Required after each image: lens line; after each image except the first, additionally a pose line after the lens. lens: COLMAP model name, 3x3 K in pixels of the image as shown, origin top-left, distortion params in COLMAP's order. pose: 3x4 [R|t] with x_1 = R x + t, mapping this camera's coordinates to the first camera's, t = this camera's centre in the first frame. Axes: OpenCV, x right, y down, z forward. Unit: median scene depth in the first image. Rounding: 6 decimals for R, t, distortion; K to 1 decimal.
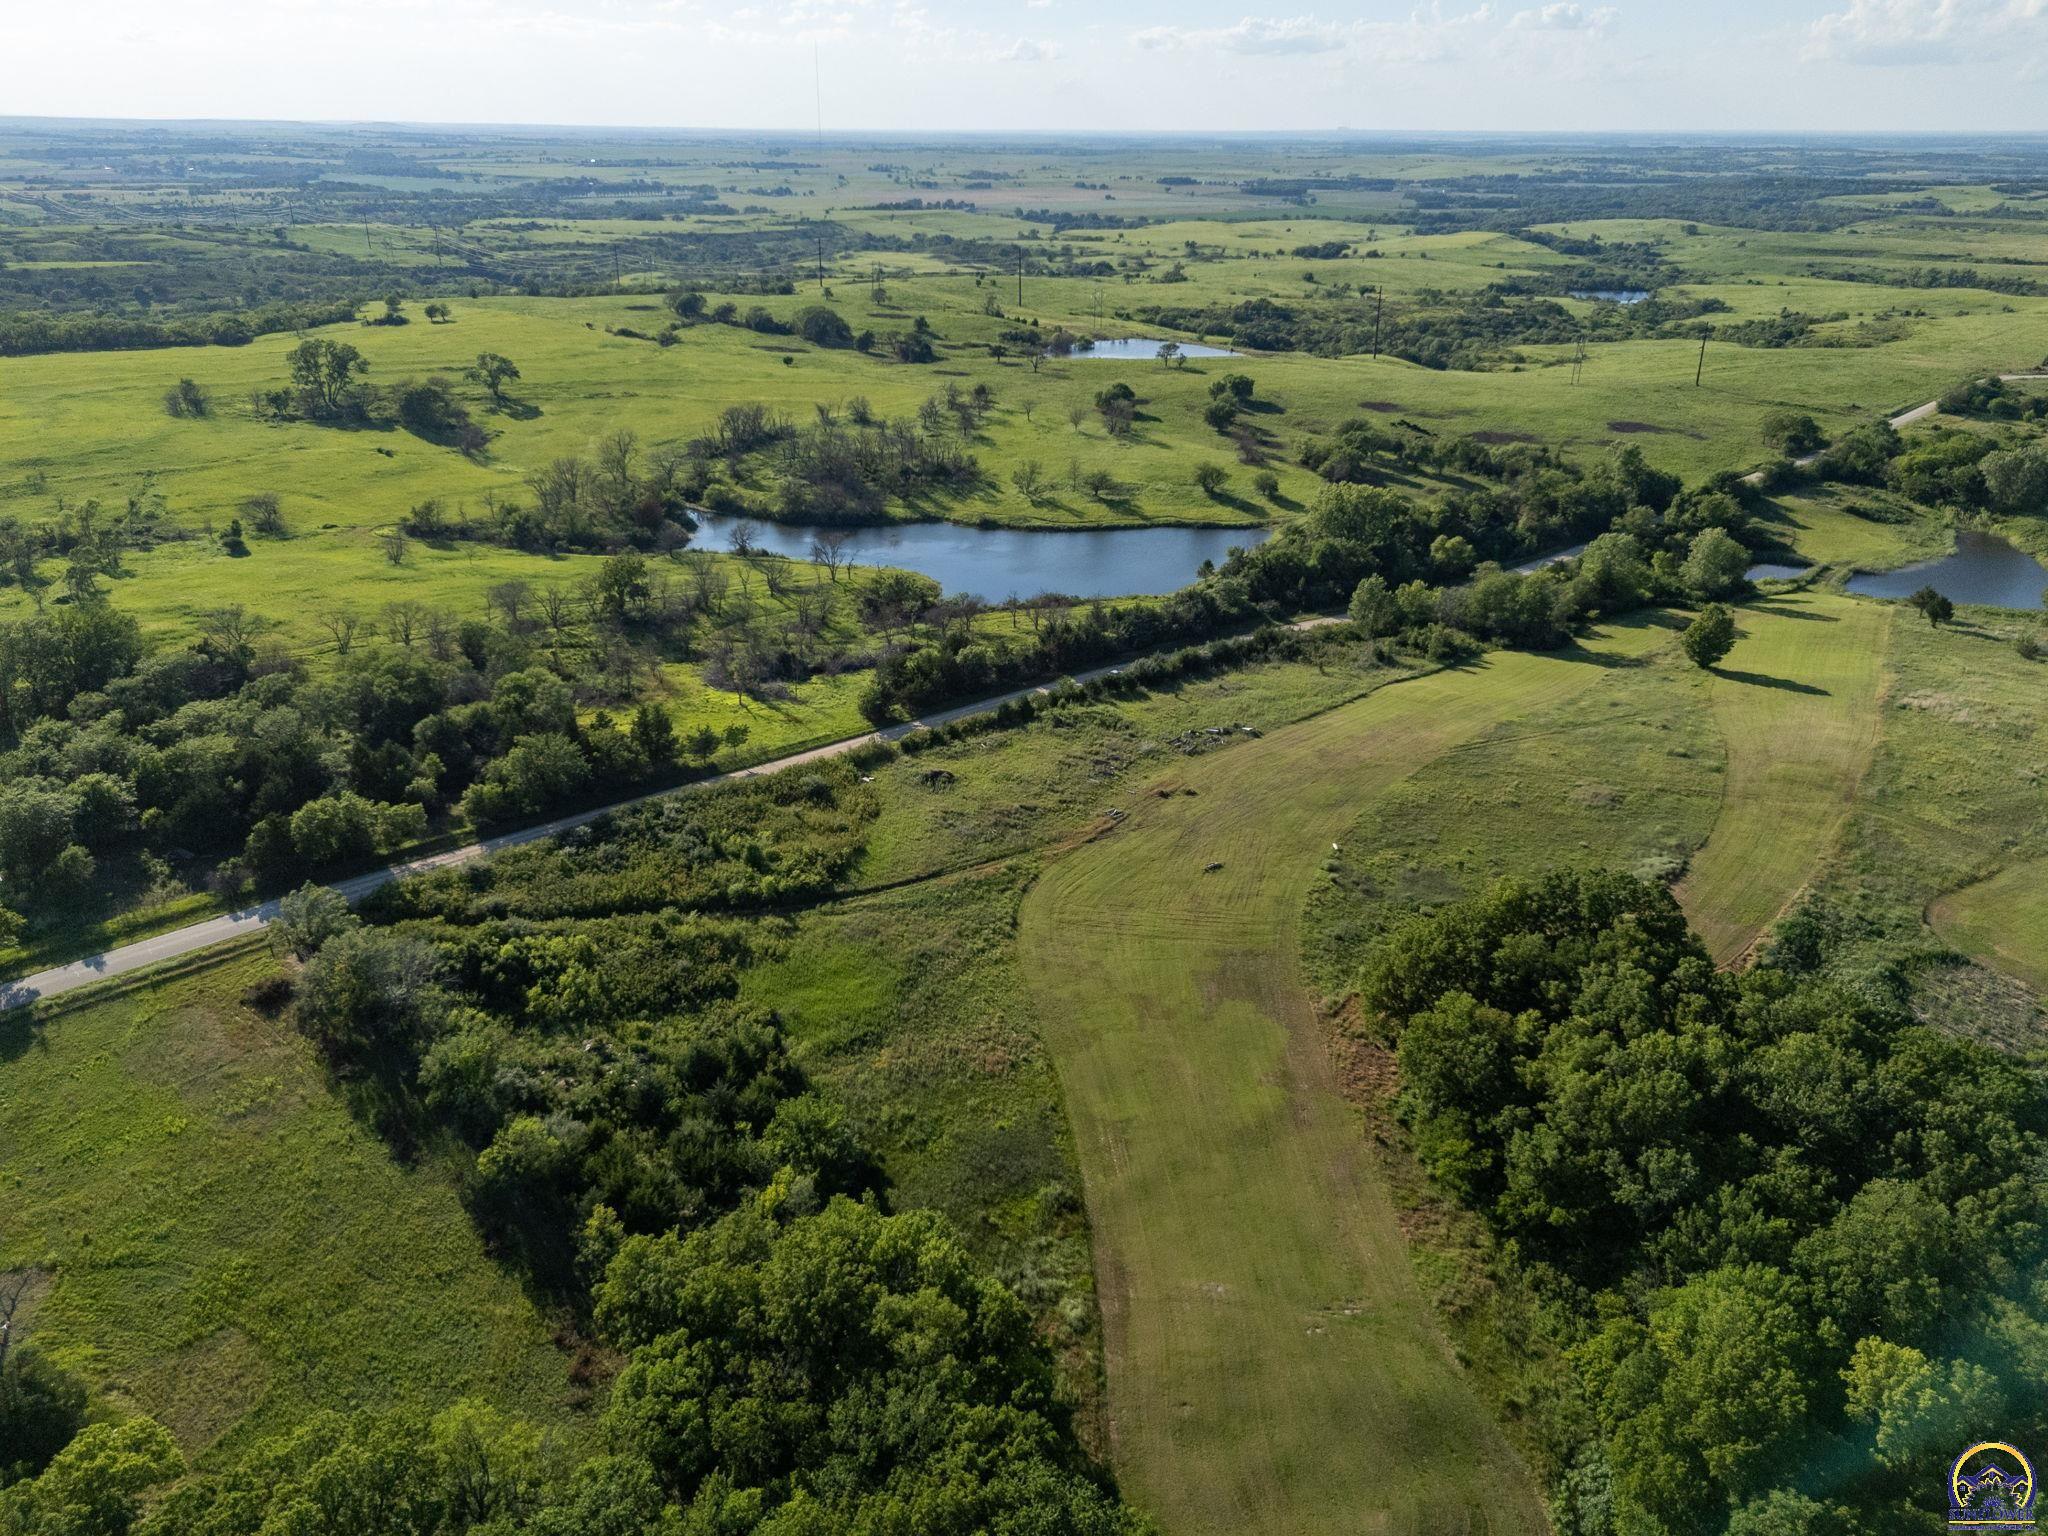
lens RADIAL K [[1508.3, 0, 1024.0], [0, 1508.3, 768.0], [0, 0, 1]] dist [0.061871, -0.049804]
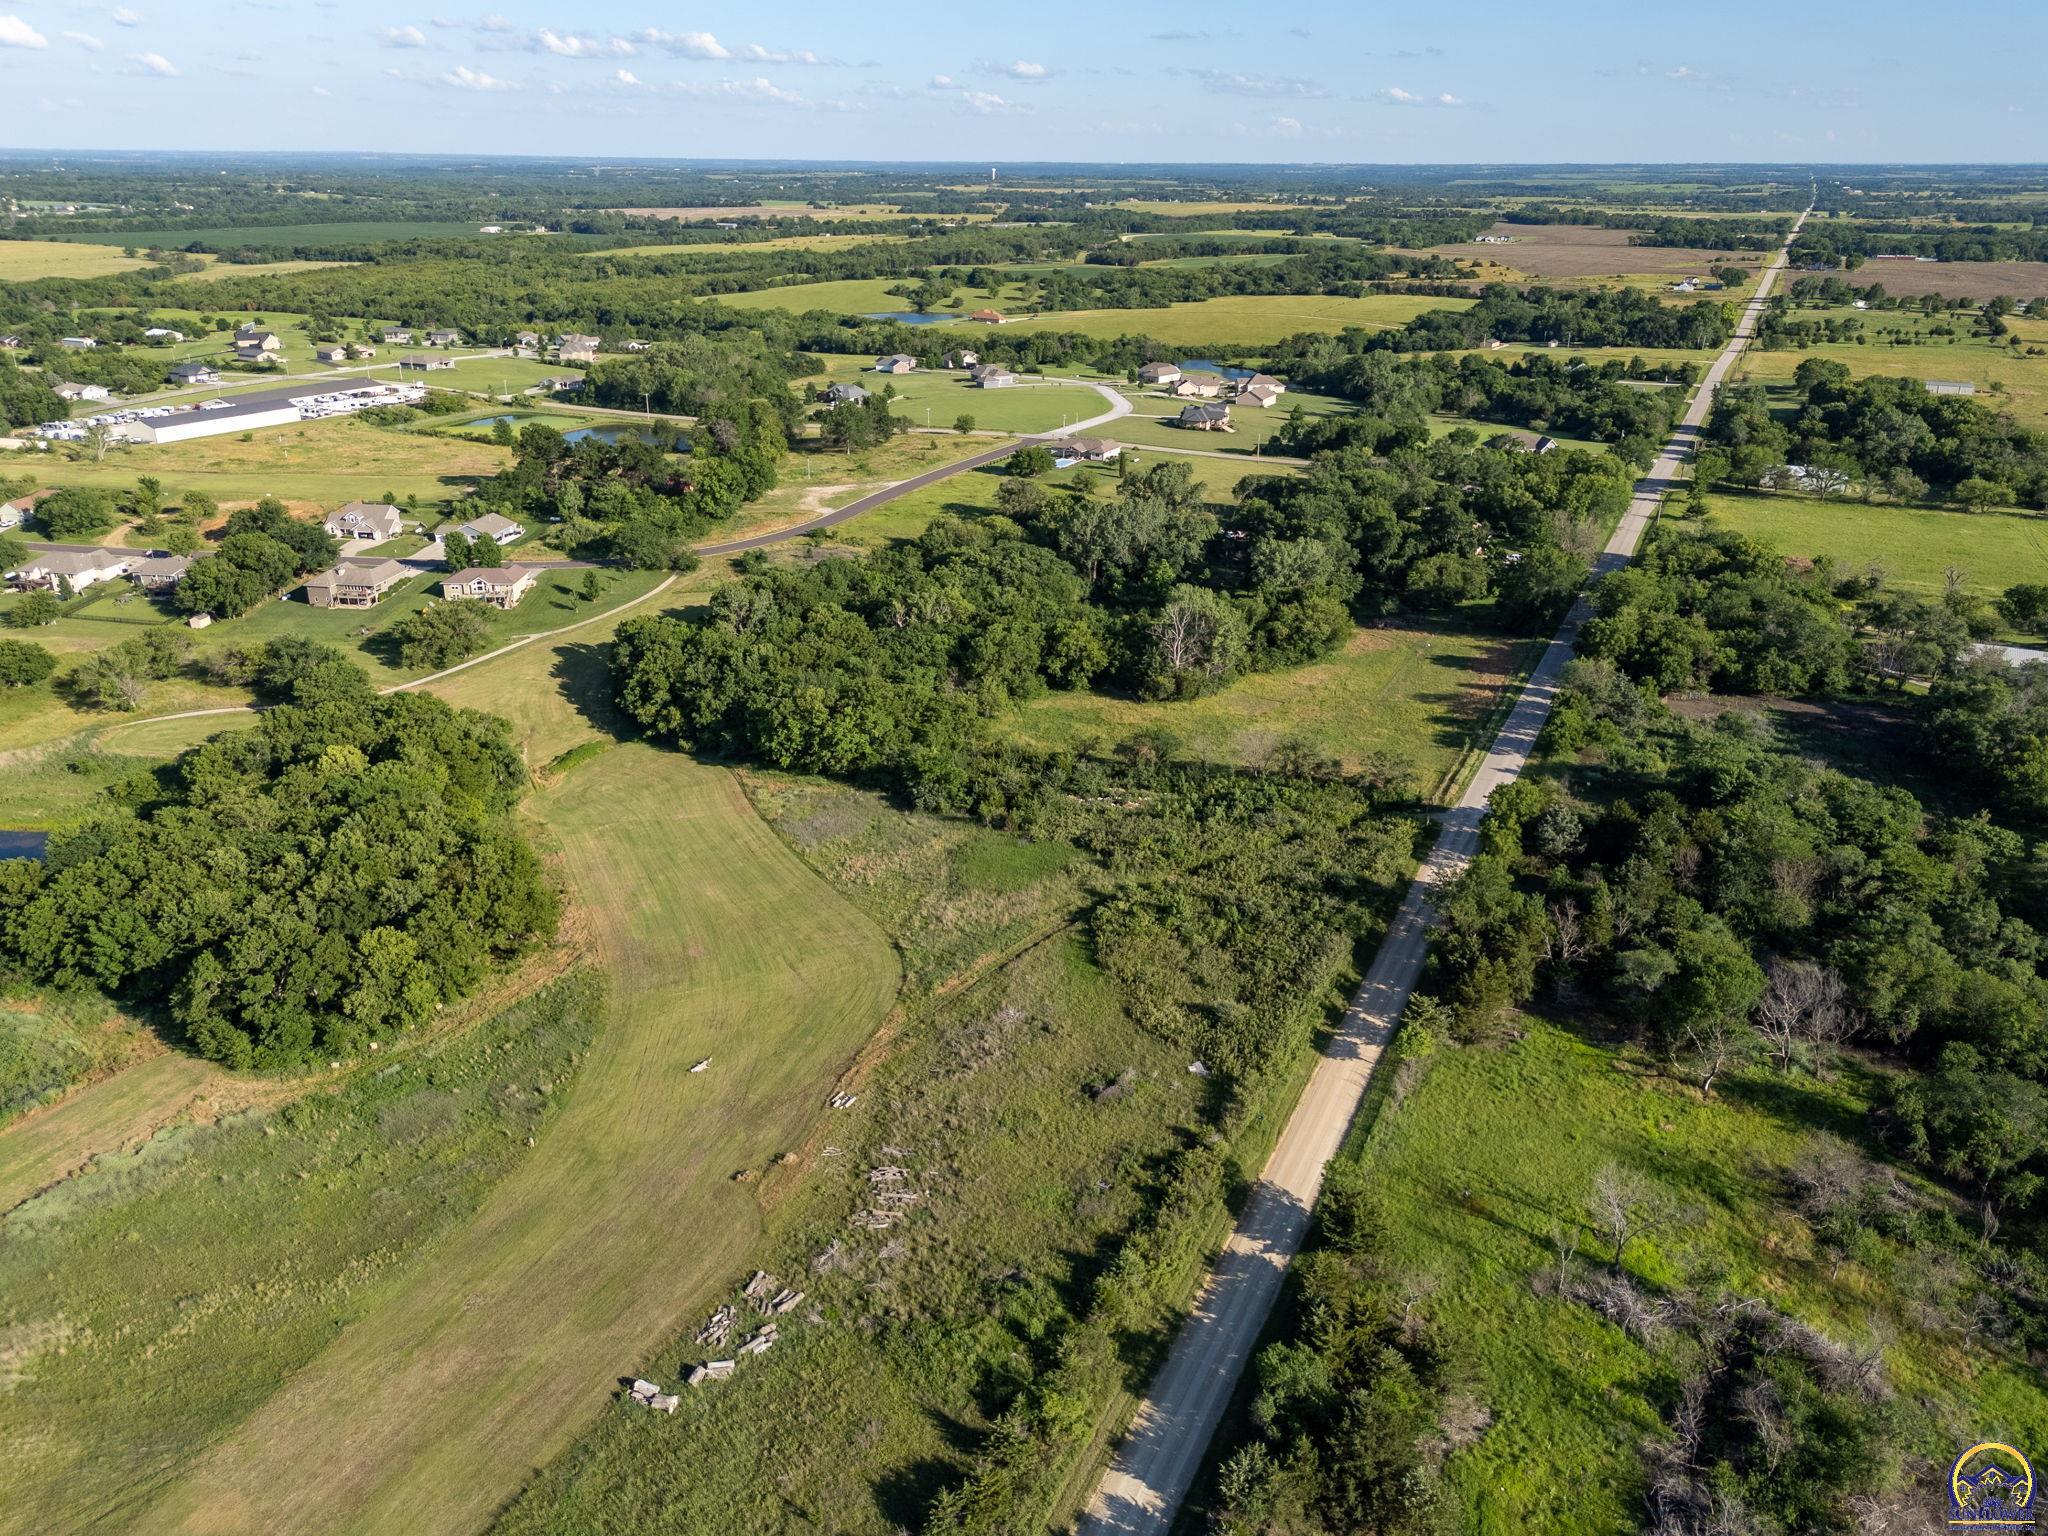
lens RADIAL K [[1508.3, 0, 1024.0], [0, 1508.3, 768.0], [0, 0, 1]] dist [0.061871, -0.049804]
pose [[-0.941142, 0.114194, -0.318137, 0.110697], [-0.144123, 0.715786, 0.683285, -0.342828], [0.305745, 0.688919, -0.657199, 0.808300]]
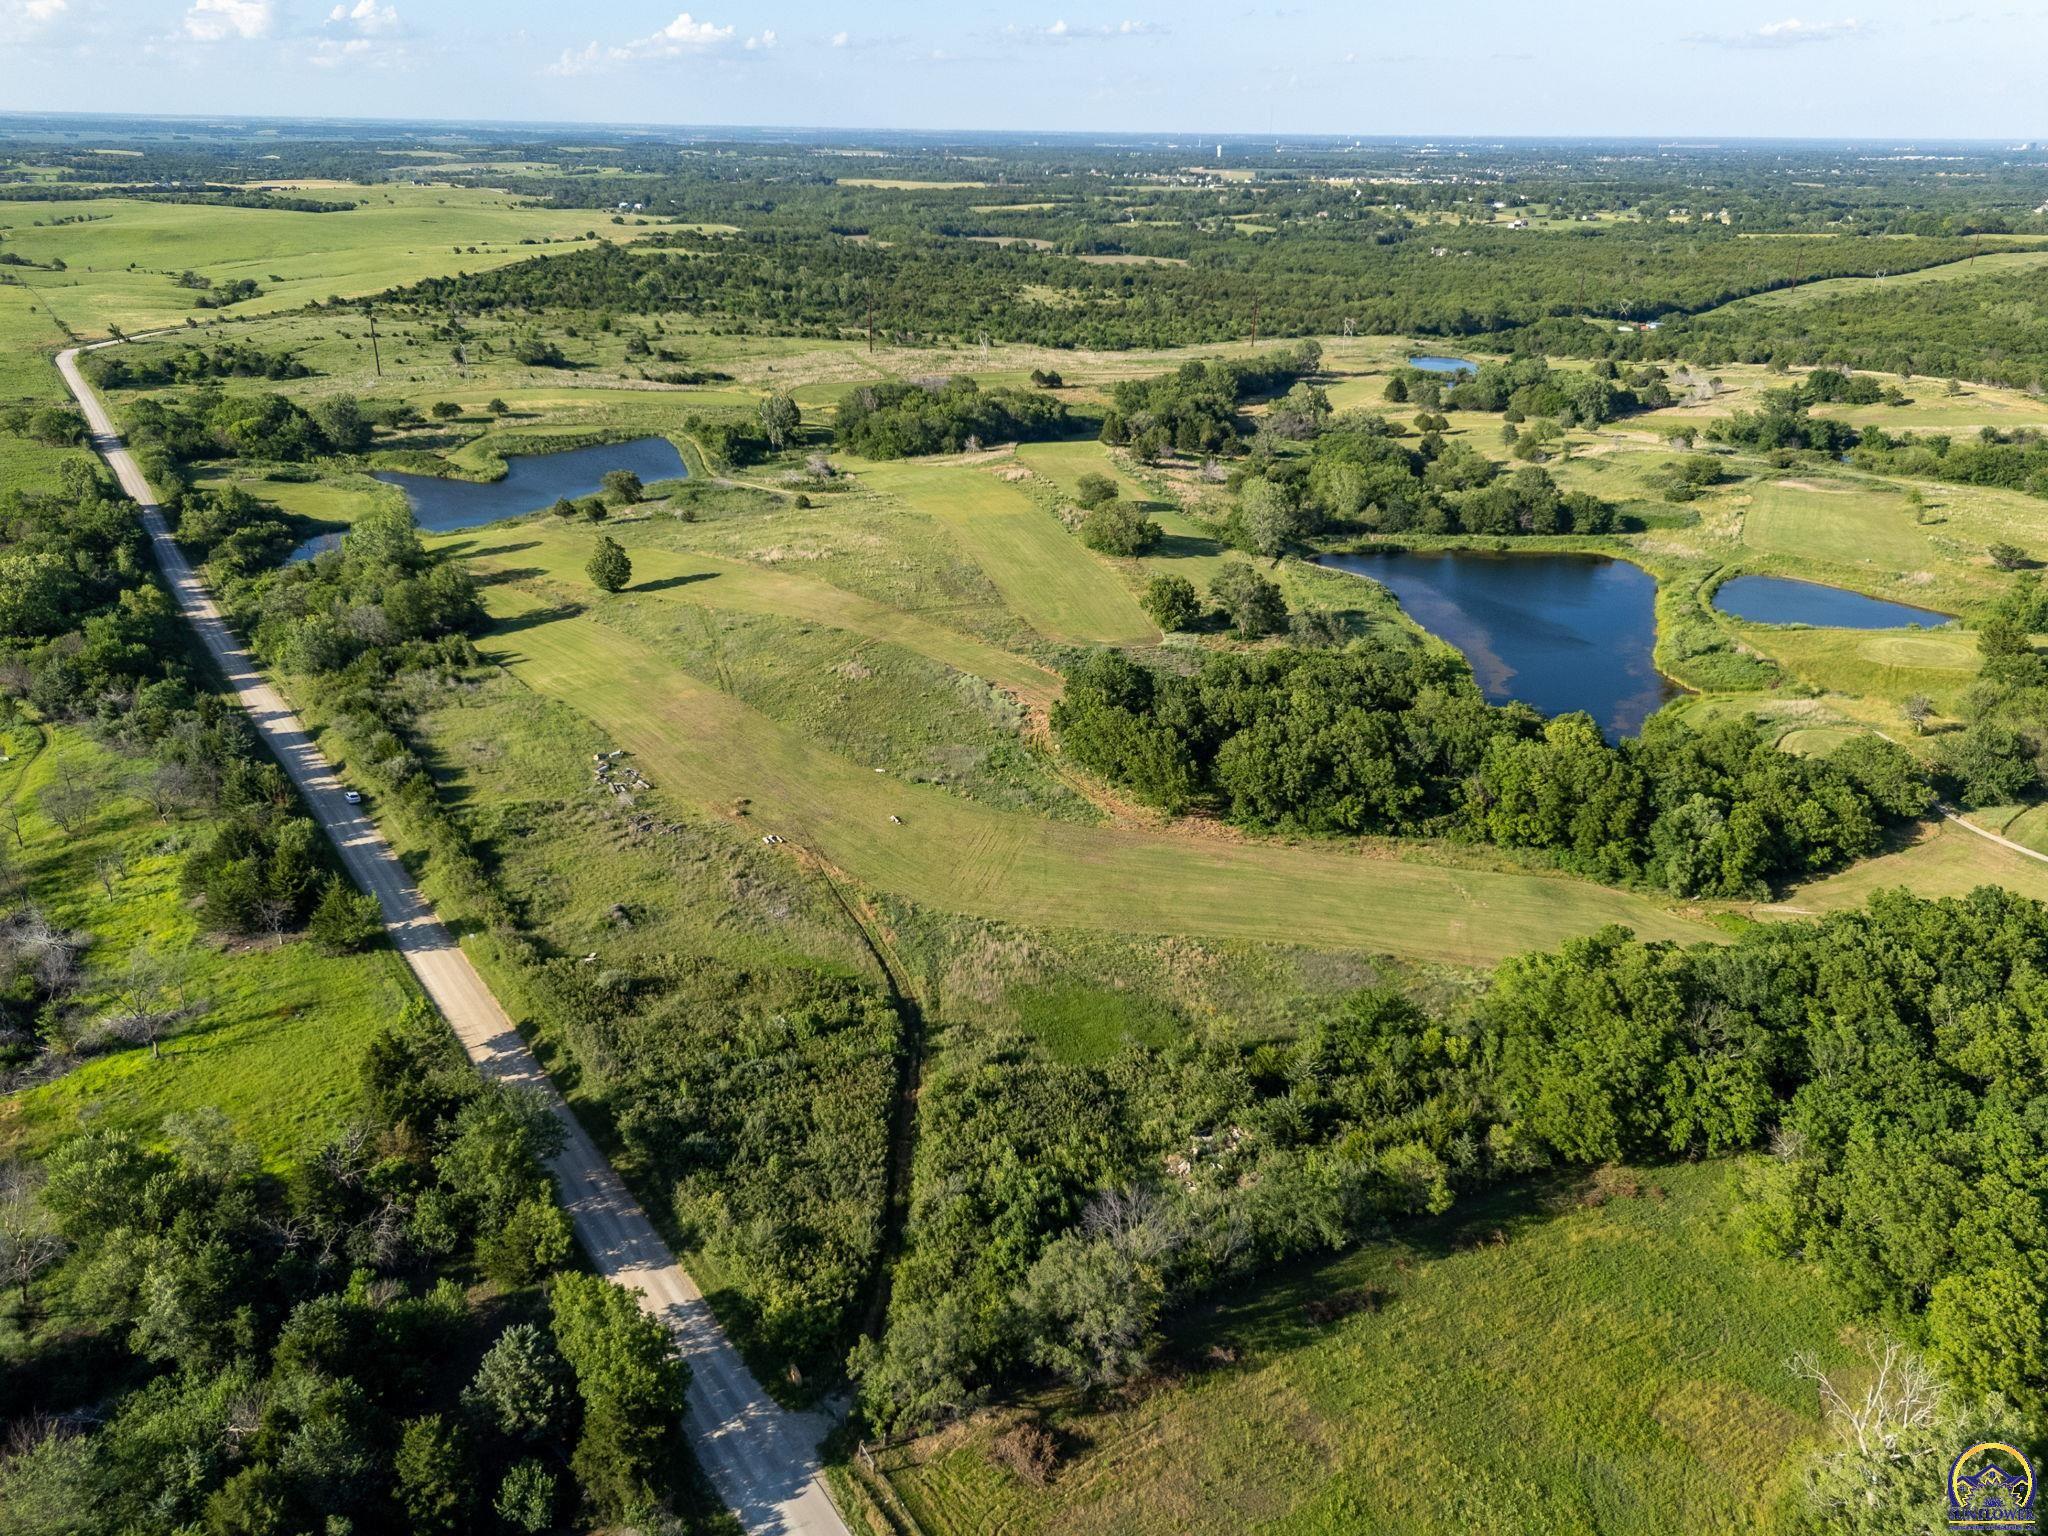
lens RADIAL K [[1508.3, 0, 1024.0], [0, 1508.3, 768.0], [0, 0, 1]] dist [0.061871, -0.049804]
pose [[0.184064, -0.387056, 0.903498, -0.431460], [0.373819, 0.877697, 0.299847, -0.134957], [-0.909054, 0.282553, 0.306241, 0.323078]]
